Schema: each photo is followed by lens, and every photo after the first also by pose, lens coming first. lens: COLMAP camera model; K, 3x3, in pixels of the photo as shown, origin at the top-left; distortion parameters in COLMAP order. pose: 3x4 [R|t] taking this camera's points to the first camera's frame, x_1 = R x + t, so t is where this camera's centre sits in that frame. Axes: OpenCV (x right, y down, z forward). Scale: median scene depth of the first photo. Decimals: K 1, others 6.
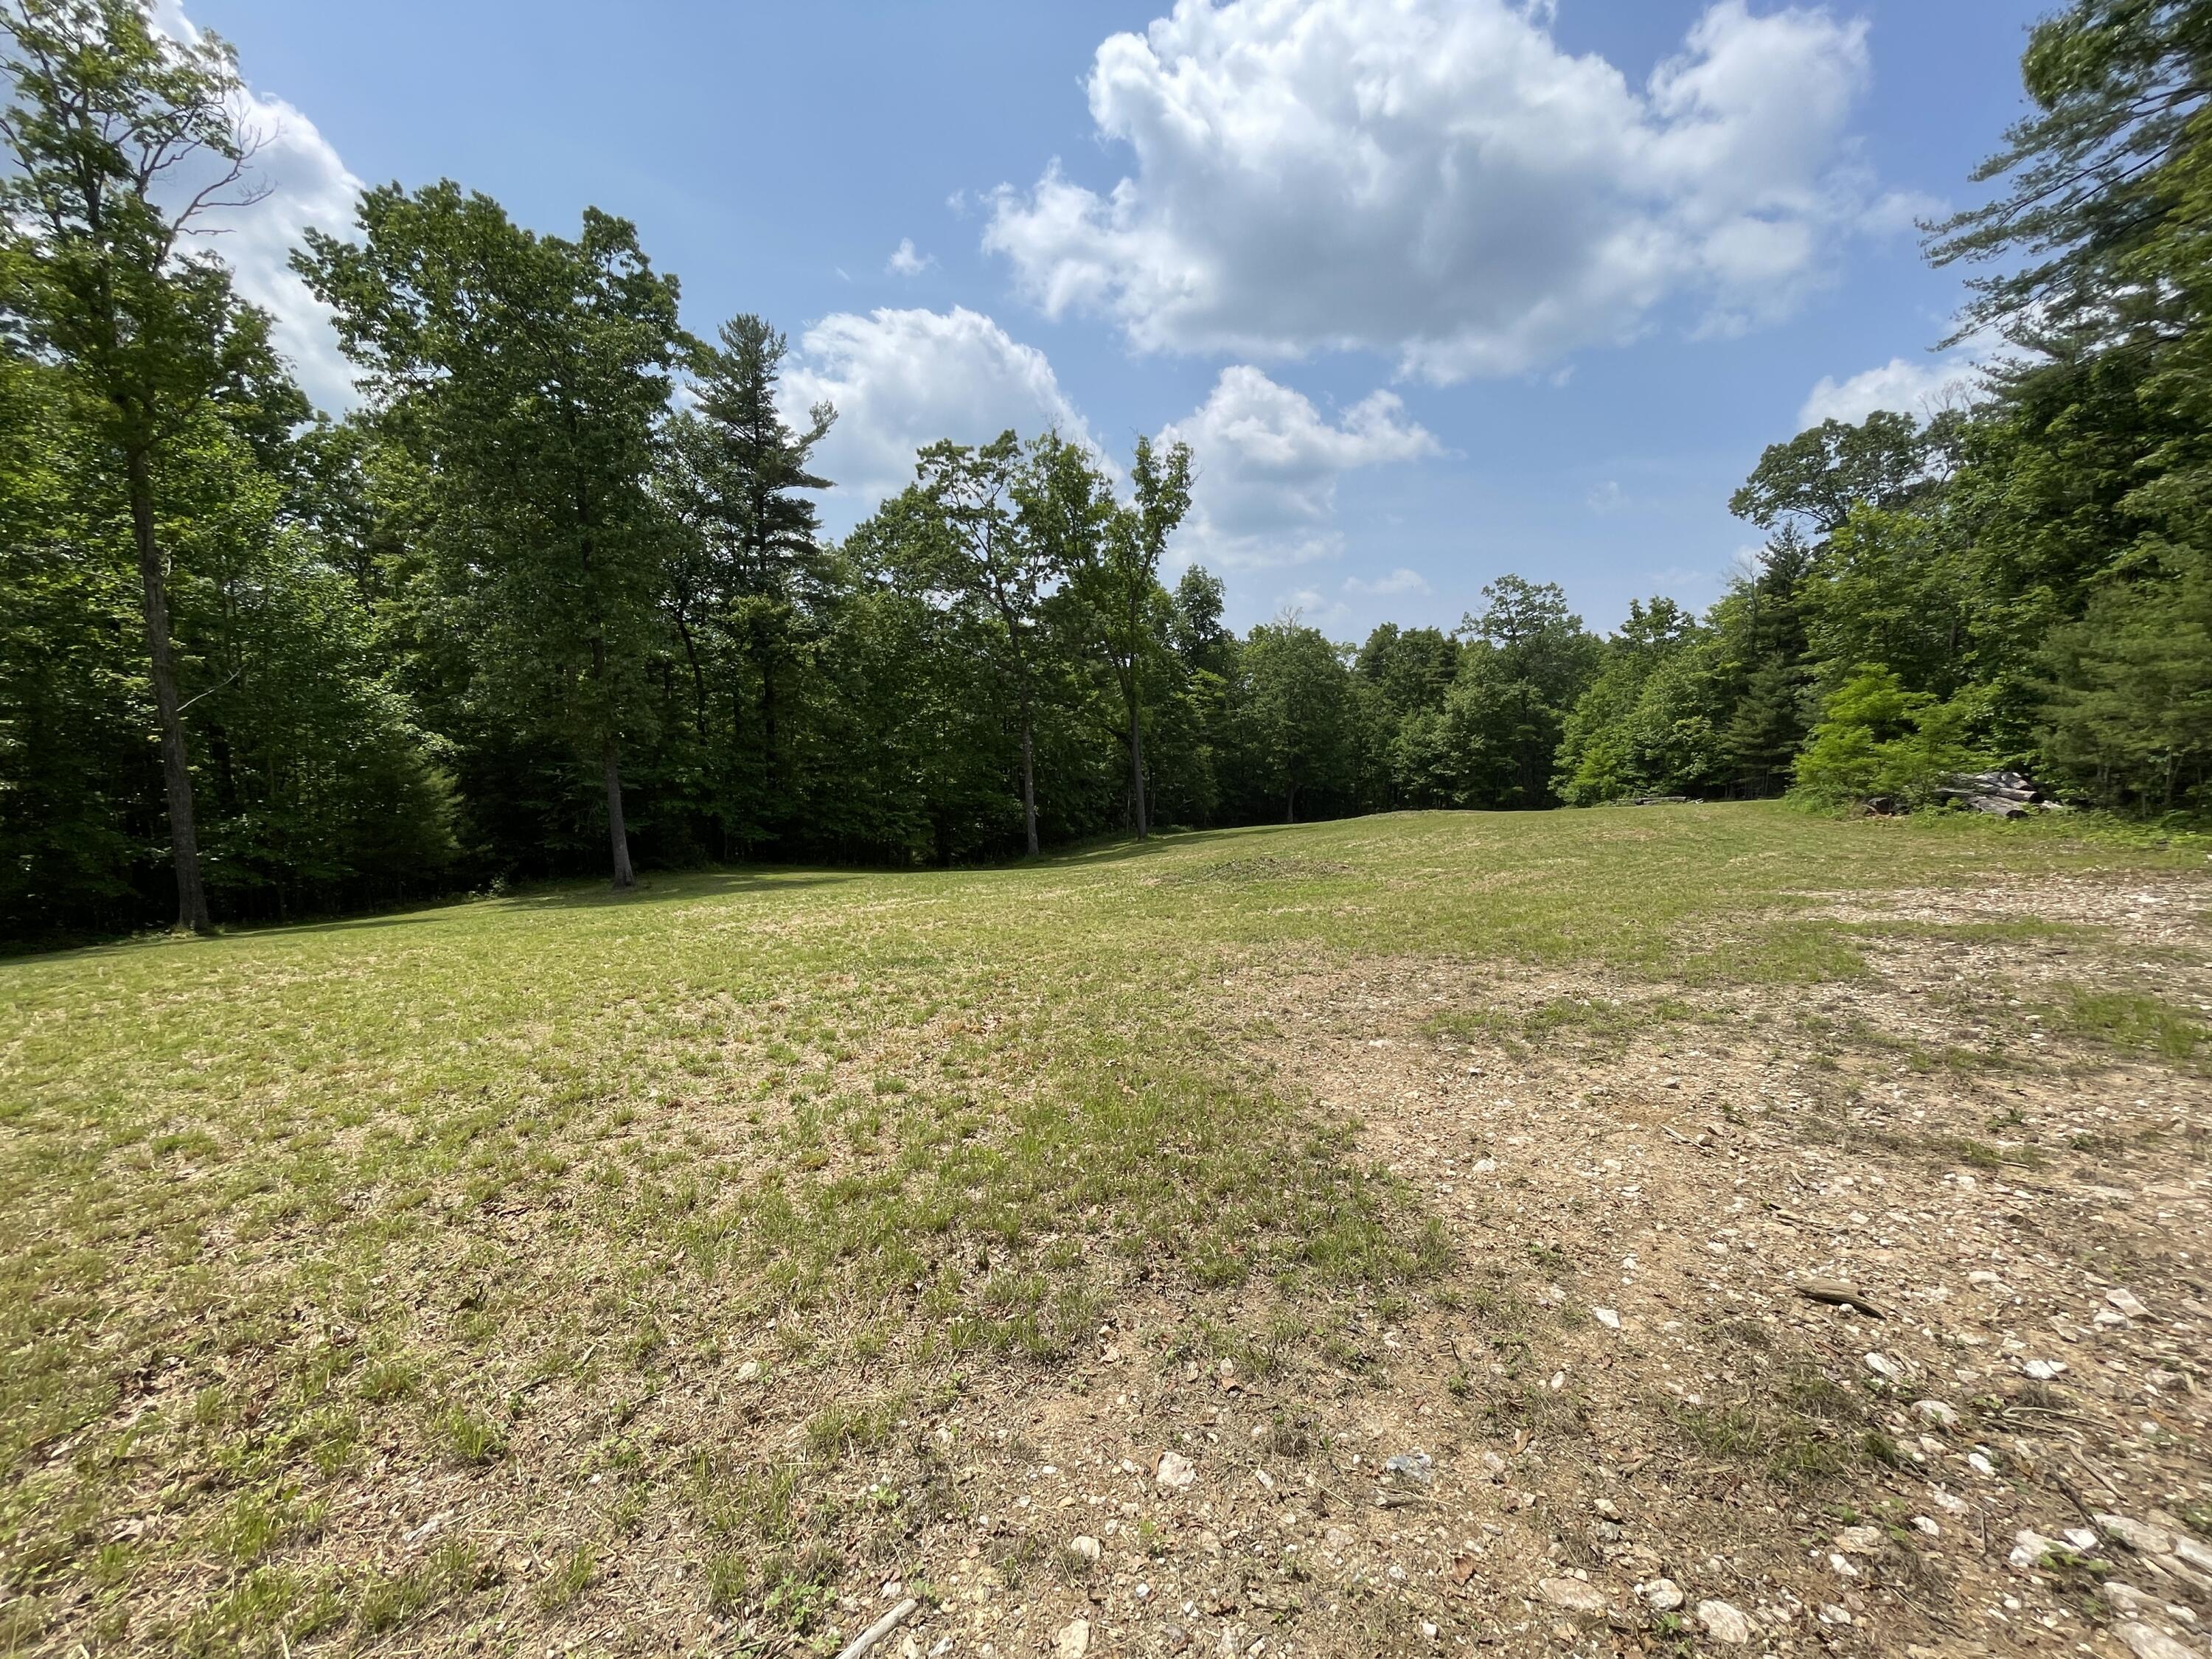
lens RADIAL K [[873.6, 0, 1099.0], [0, 873.6, 828.8], [0, 0, 1]] dist [0.001109, -0.003008]
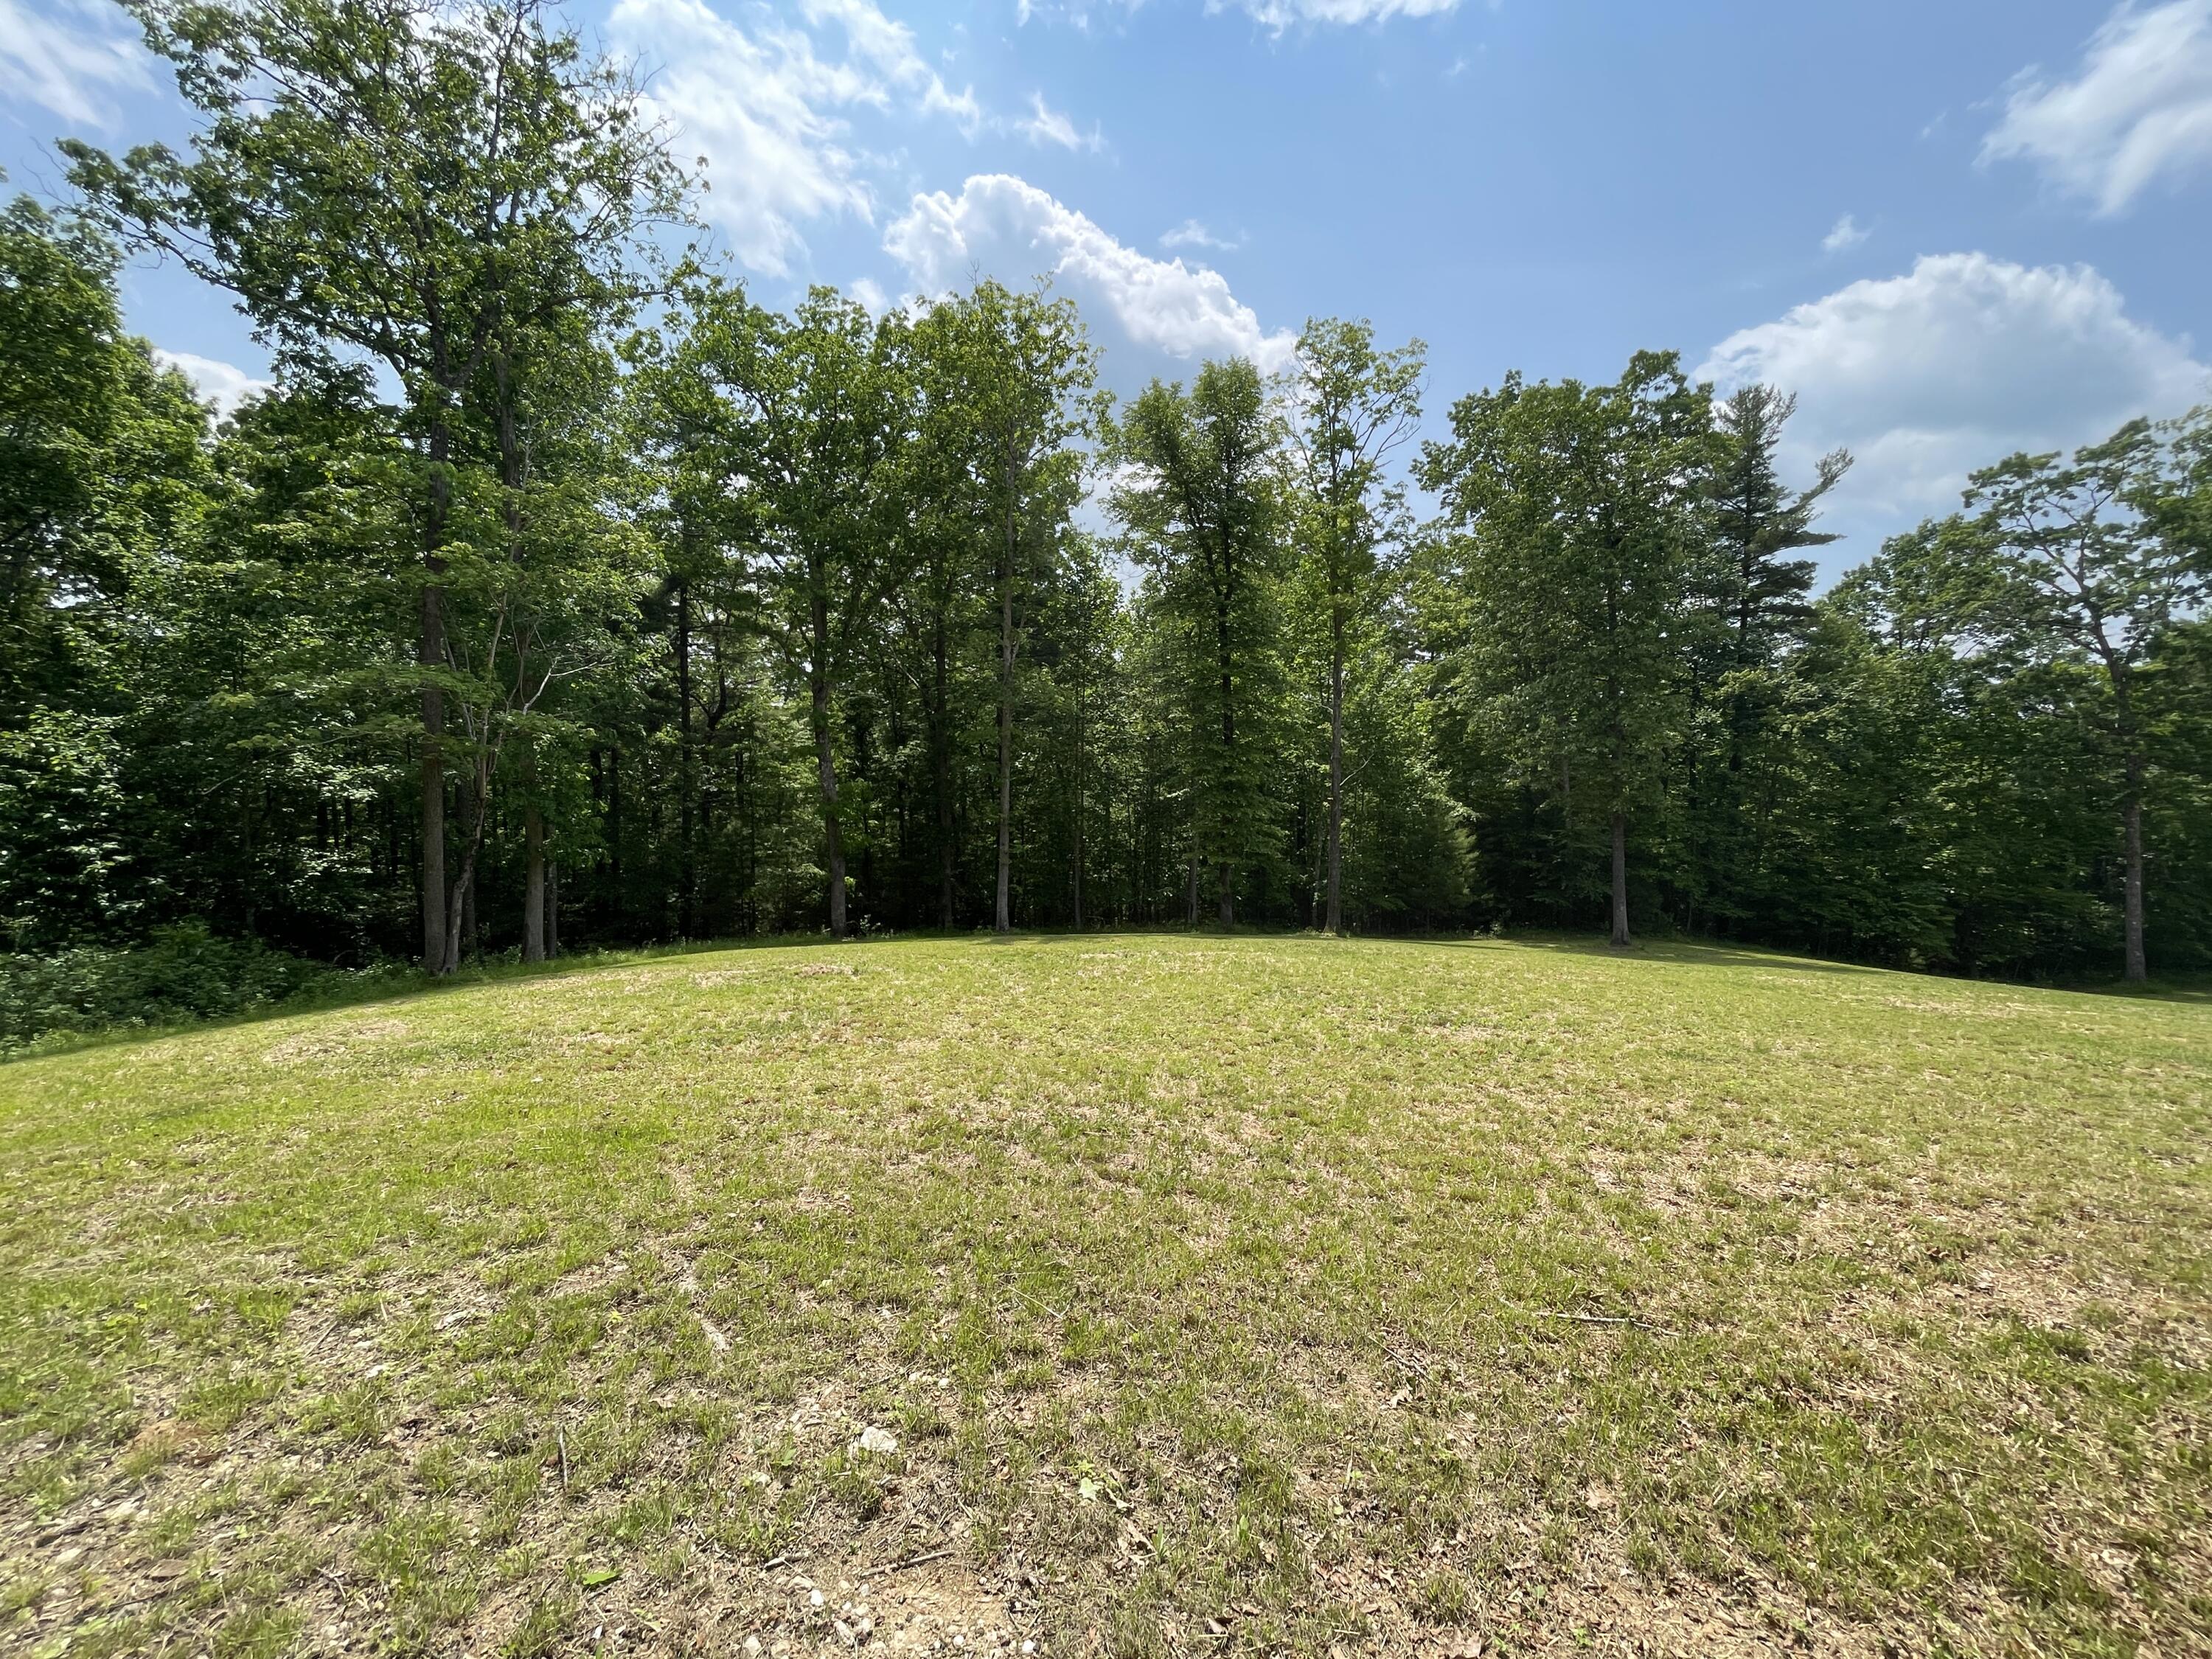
lens RADIAL K [[873.6, 0, 1099.0], [0, 873.6, 828.8], [0, 0, 1]] dist [0.001109, -0.003008]
pose [[0.630503, 0.047815, -0.774713, -0.067621], [-0.102746, 0.994459, -0.022243, 0.007098], [0.769356, 0.093623, 0.631922, -0.131394]]
